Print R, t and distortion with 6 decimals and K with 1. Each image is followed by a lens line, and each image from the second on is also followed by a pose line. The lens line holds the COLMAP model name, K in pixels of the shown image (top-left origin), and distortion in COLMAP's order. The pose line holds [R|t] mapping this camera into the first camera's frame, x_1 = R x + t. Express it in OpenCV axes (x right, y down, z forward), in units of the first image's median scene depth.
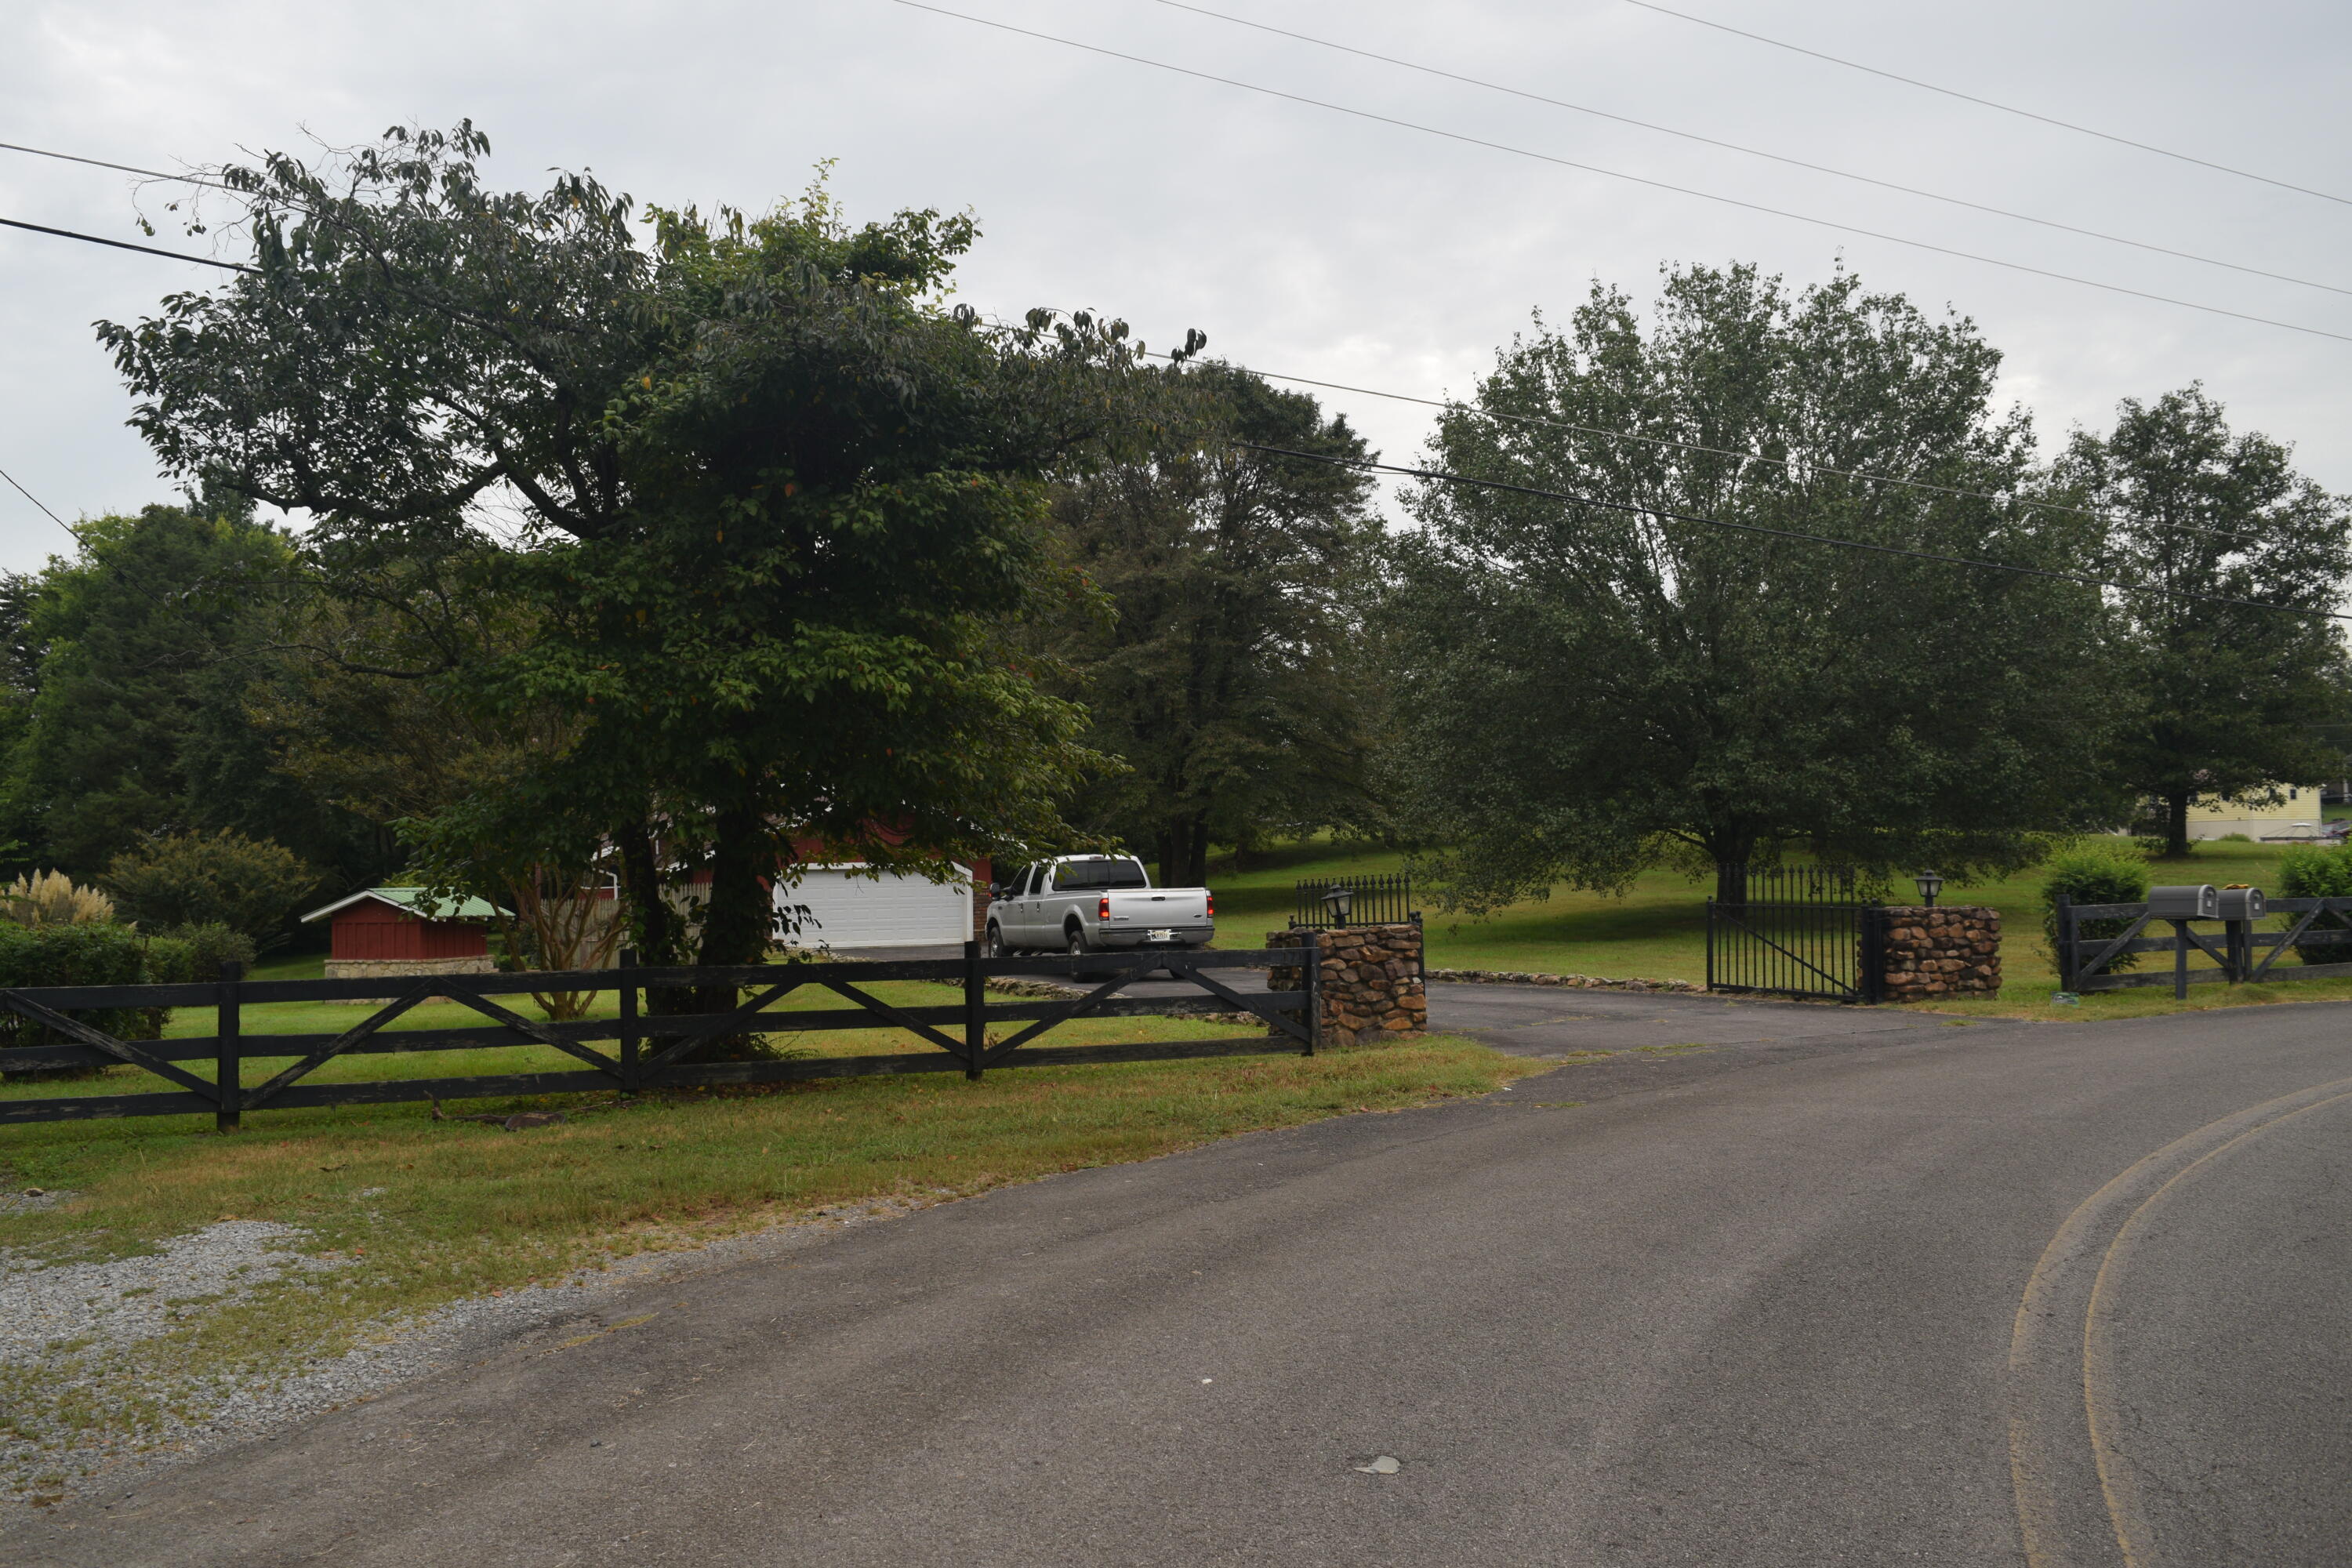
lens RADIAL K [[1814.0, 0, 1173.6], [0, 1814.0, 786.3], [0, 0, 1]] dist [-0.023241, 0.015304]
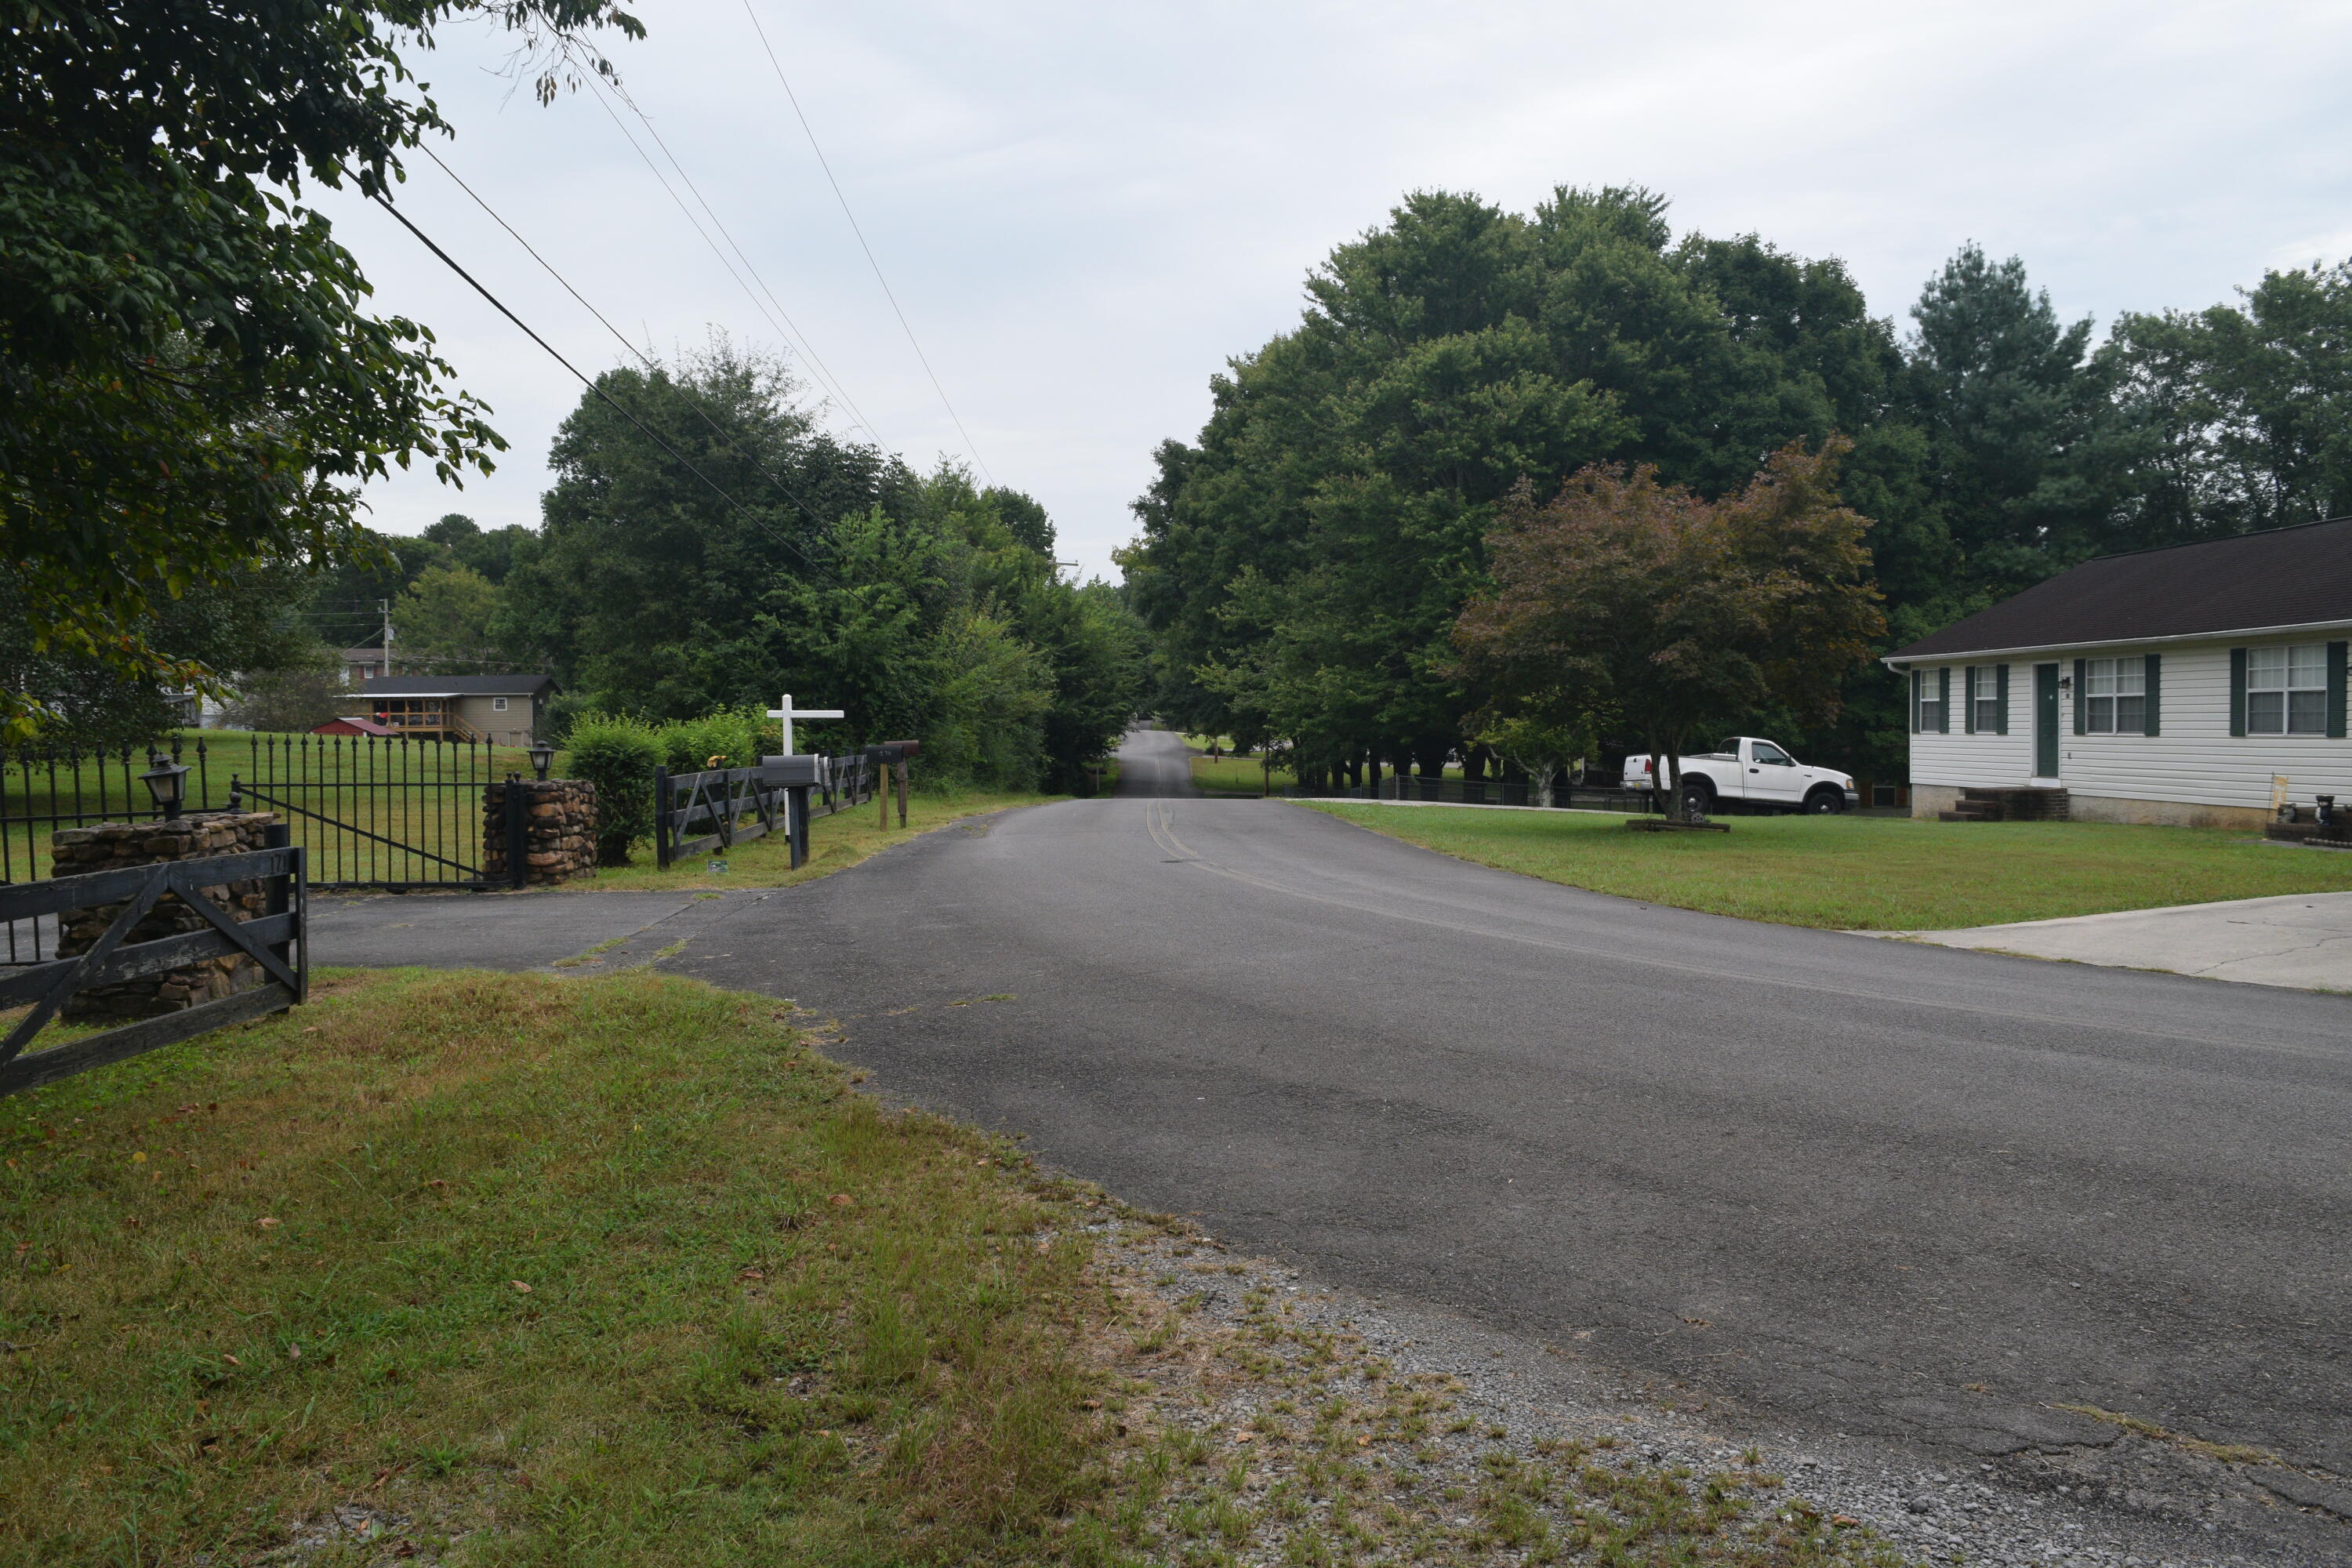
lens RADIAL K [[1814.0, 0, 1173.6], [0, 1814.0, 786.3], [0, 0, 1]] dist [-0.023241, 0.015304]
pose [[0.360868, -0.019340, 0.932416, -0.339921], [-0.037393, 0.998681, 0.035186, 0.025551], [-0.931867, -0.047564, 0.359669, 0.375772]]
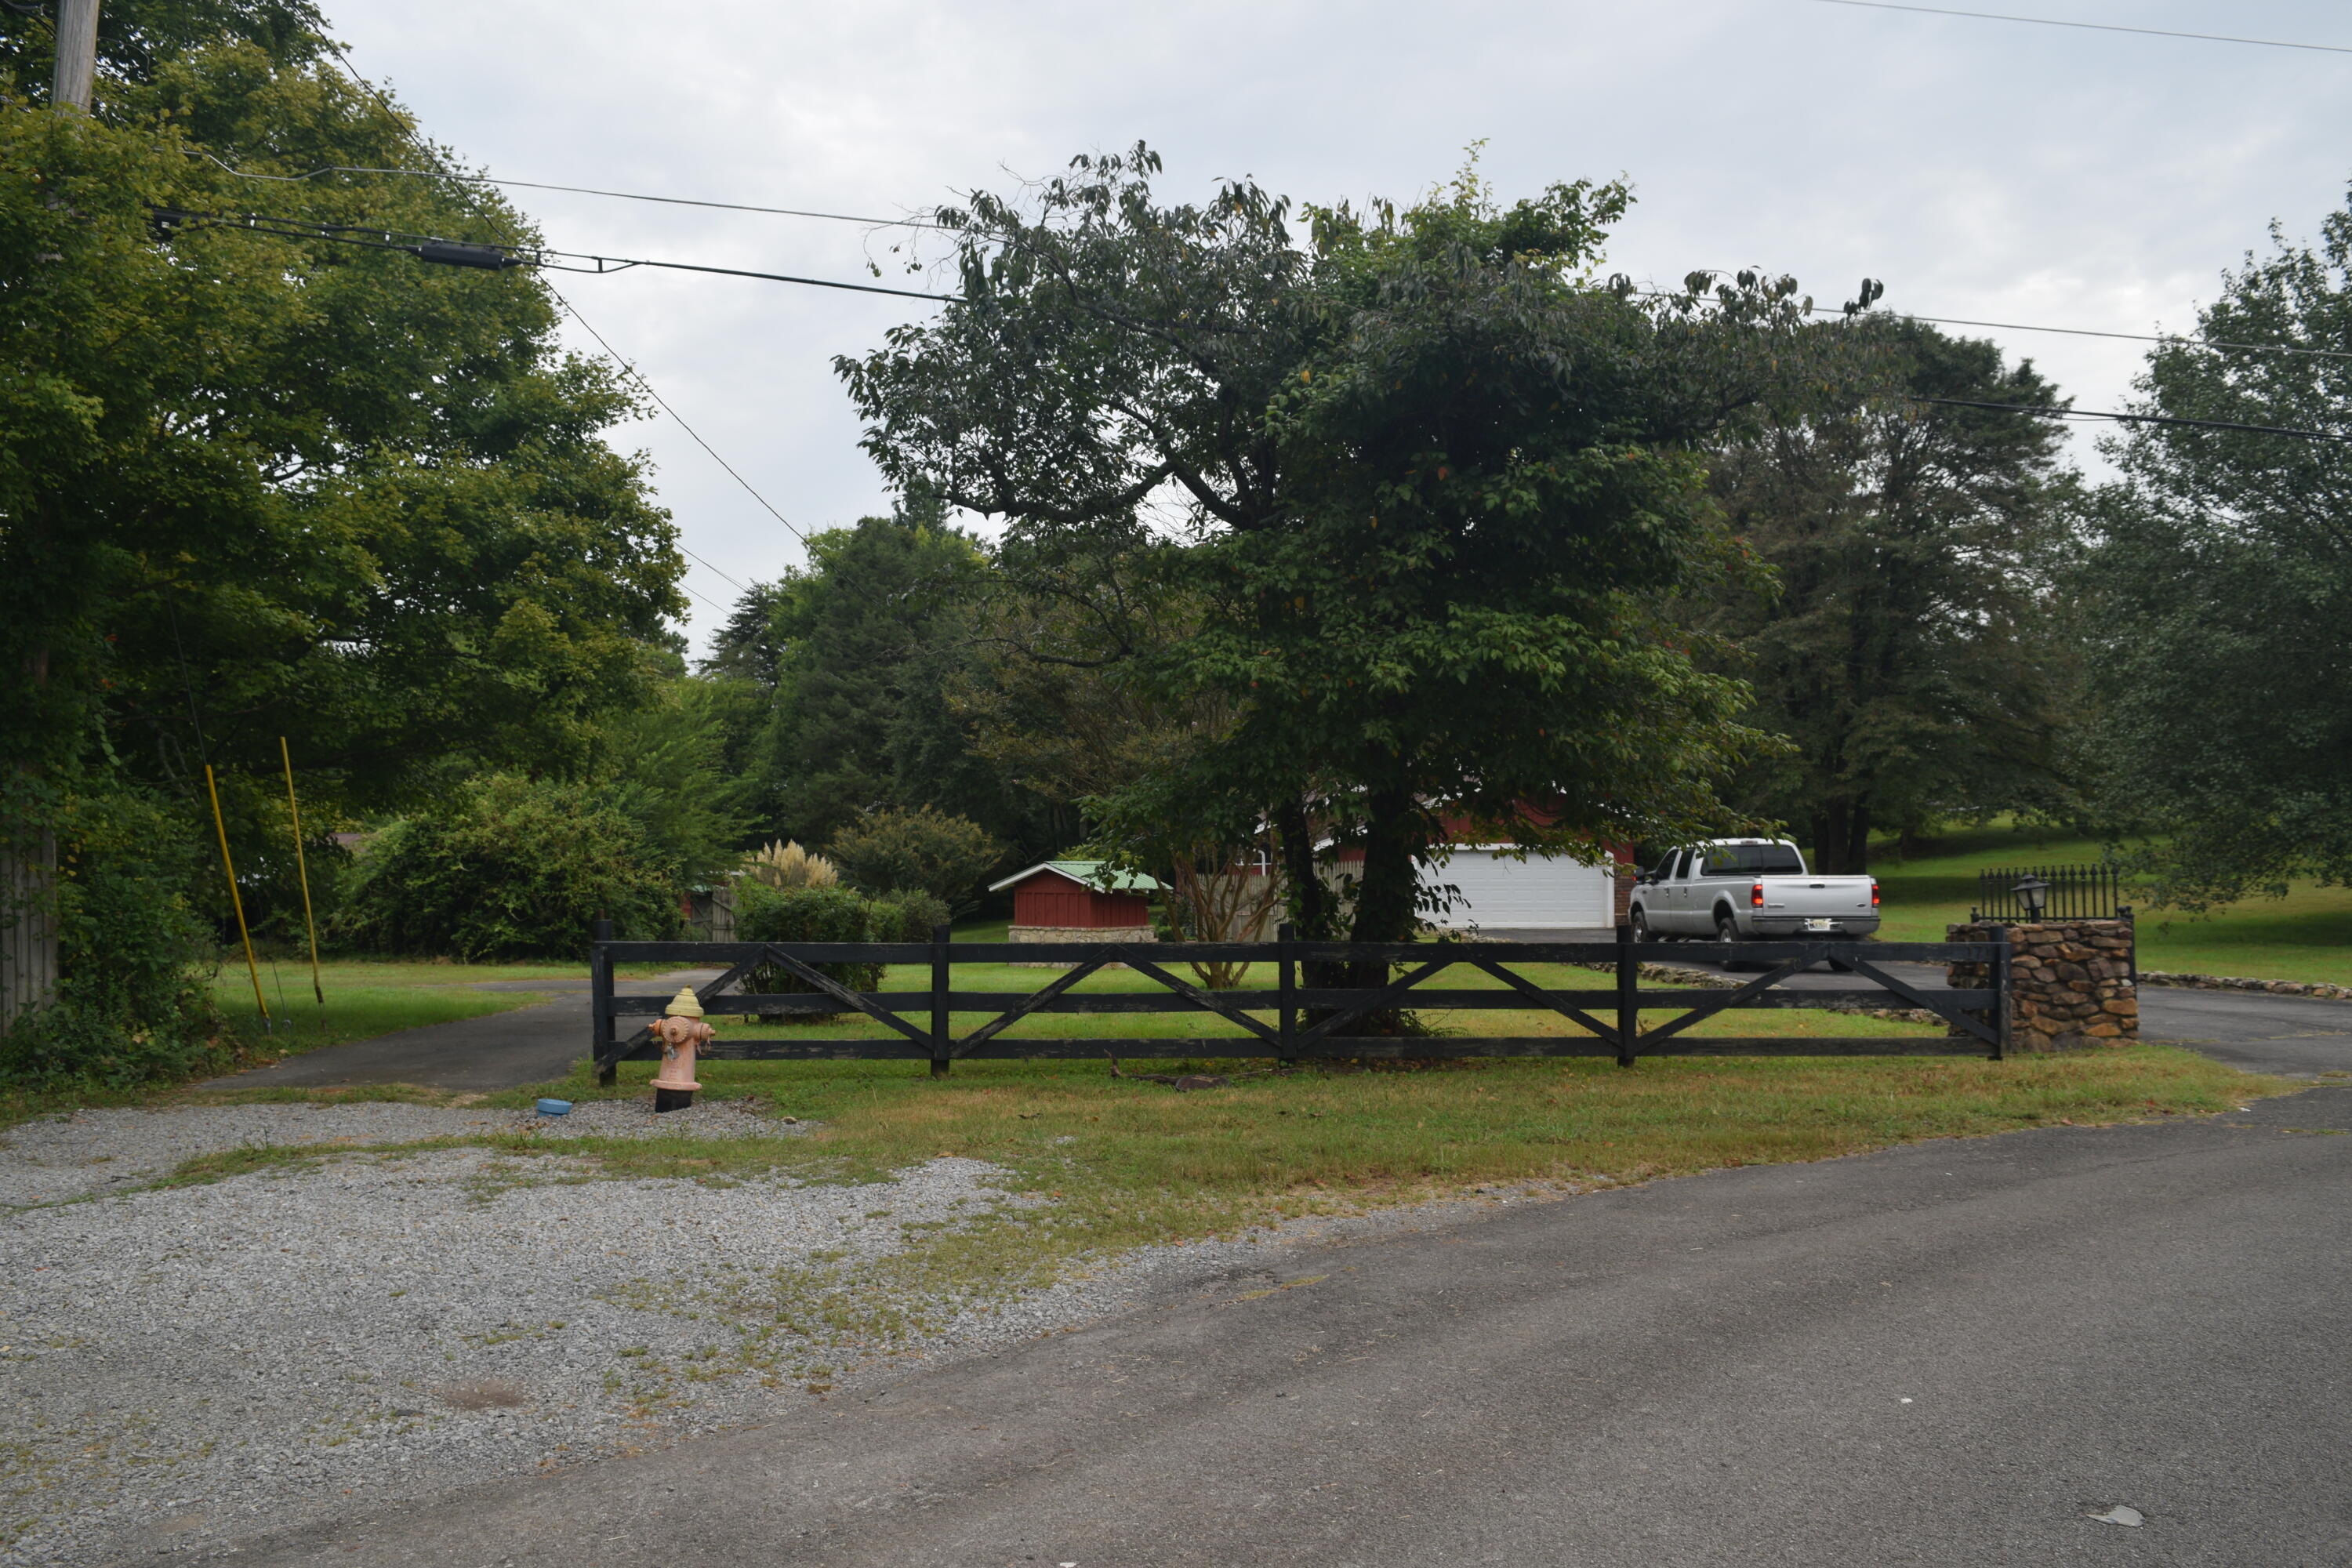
lens RADIAL K [[1814.0, 0, 1173.6], [0, 1814.0, 786.3], [0, 0, 1]] dist [-0.023241, 0.015304]
pose [[0.941366, 0.003501, -0.337369, -0.008859], [-0.000019, 0.999947, 0.010322, 0.000249], [0.337387, -0.009711, 0.941316, -0.001858]]
